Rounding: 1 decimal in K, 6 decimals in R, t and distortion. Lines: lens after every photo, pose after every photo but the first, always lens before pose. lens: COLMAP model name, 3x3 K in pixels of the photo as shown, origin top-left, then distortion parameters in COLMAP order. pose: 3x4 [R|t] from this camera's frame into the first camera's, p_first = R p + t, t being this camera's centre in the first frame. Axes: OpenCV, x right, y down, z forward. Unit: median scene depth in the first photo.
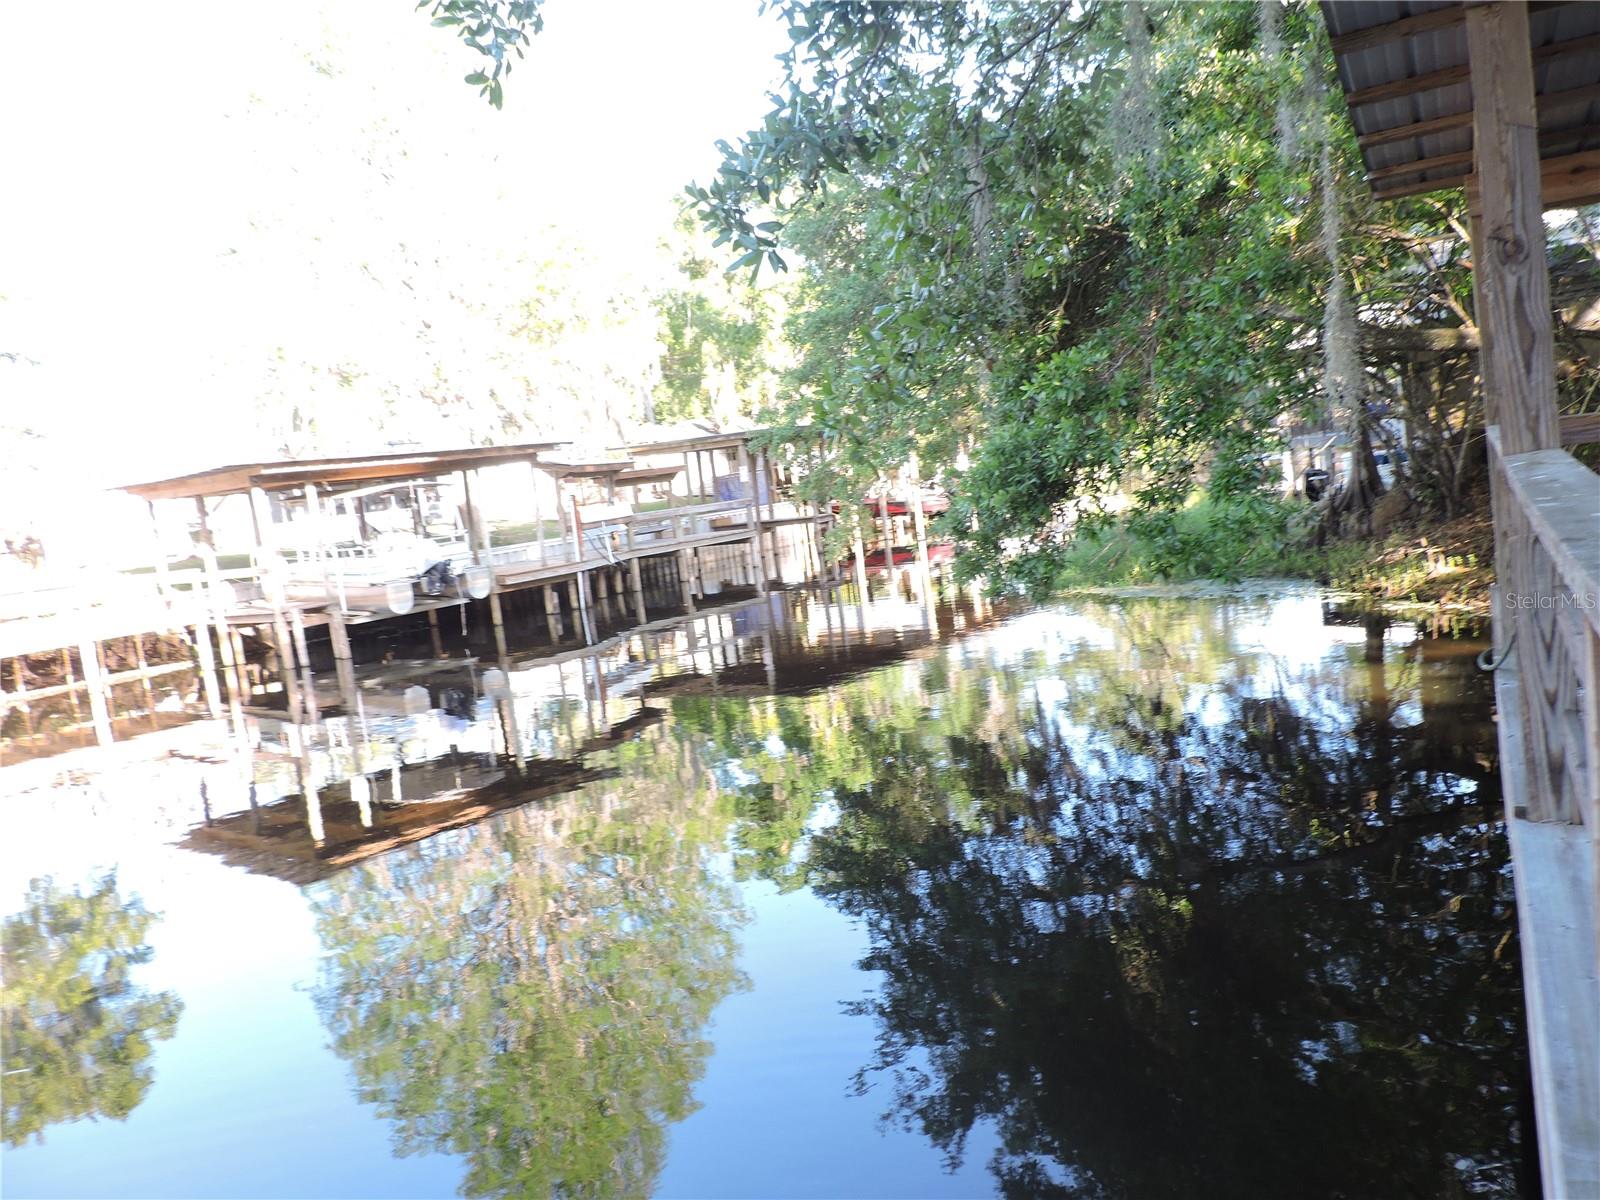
lens RADIAL K [[1165.4, 0, 798.4], [0, 1165.4, 609.2], [0, 0, 1]] dist [-0.006392, -0.005731]
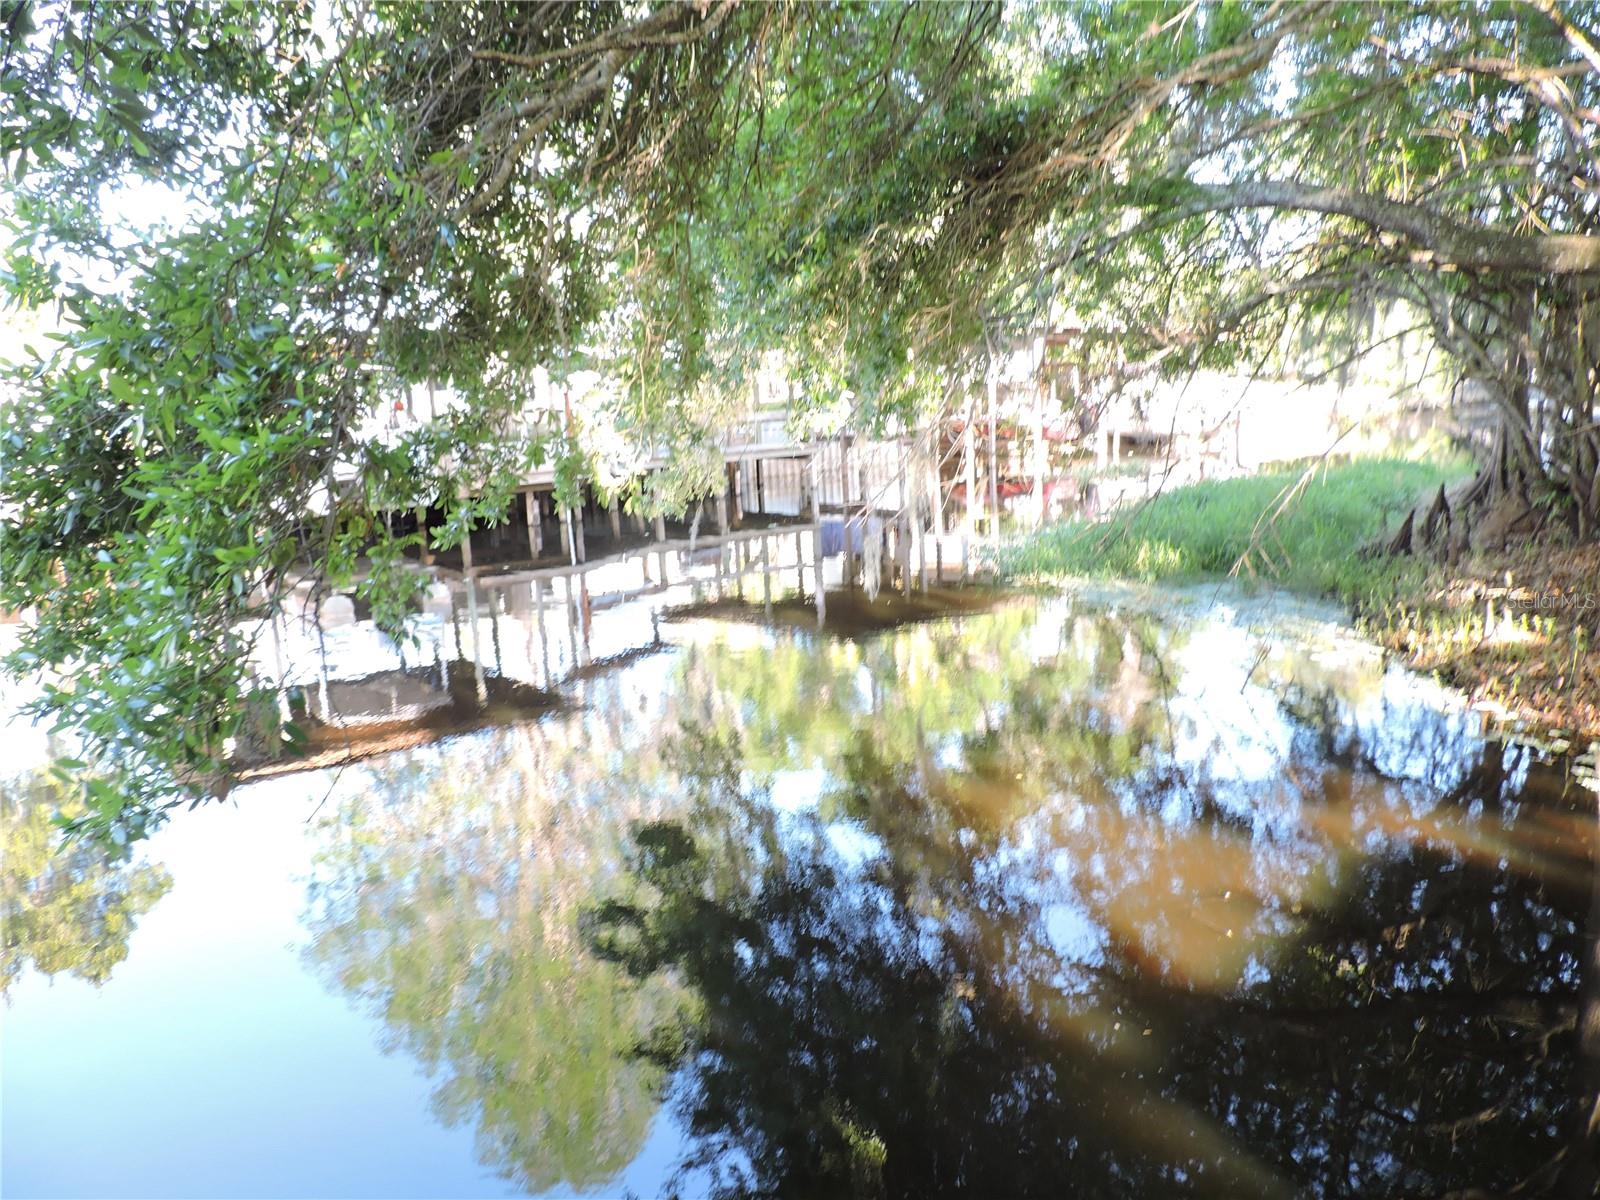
lens RADIAL K [[1165.4, 0, 798.4], [0, 1165.4, 609.2], [0, 0, 1]] dist [-0.006392, -0.005731]
pose [[0.968518, 0.111862, -0.222394, 0.185608], [-0.089793, 0.990194, 0.107015, -0.044879], [0.232184, -0.083677, 0.969066, 0.181336]]
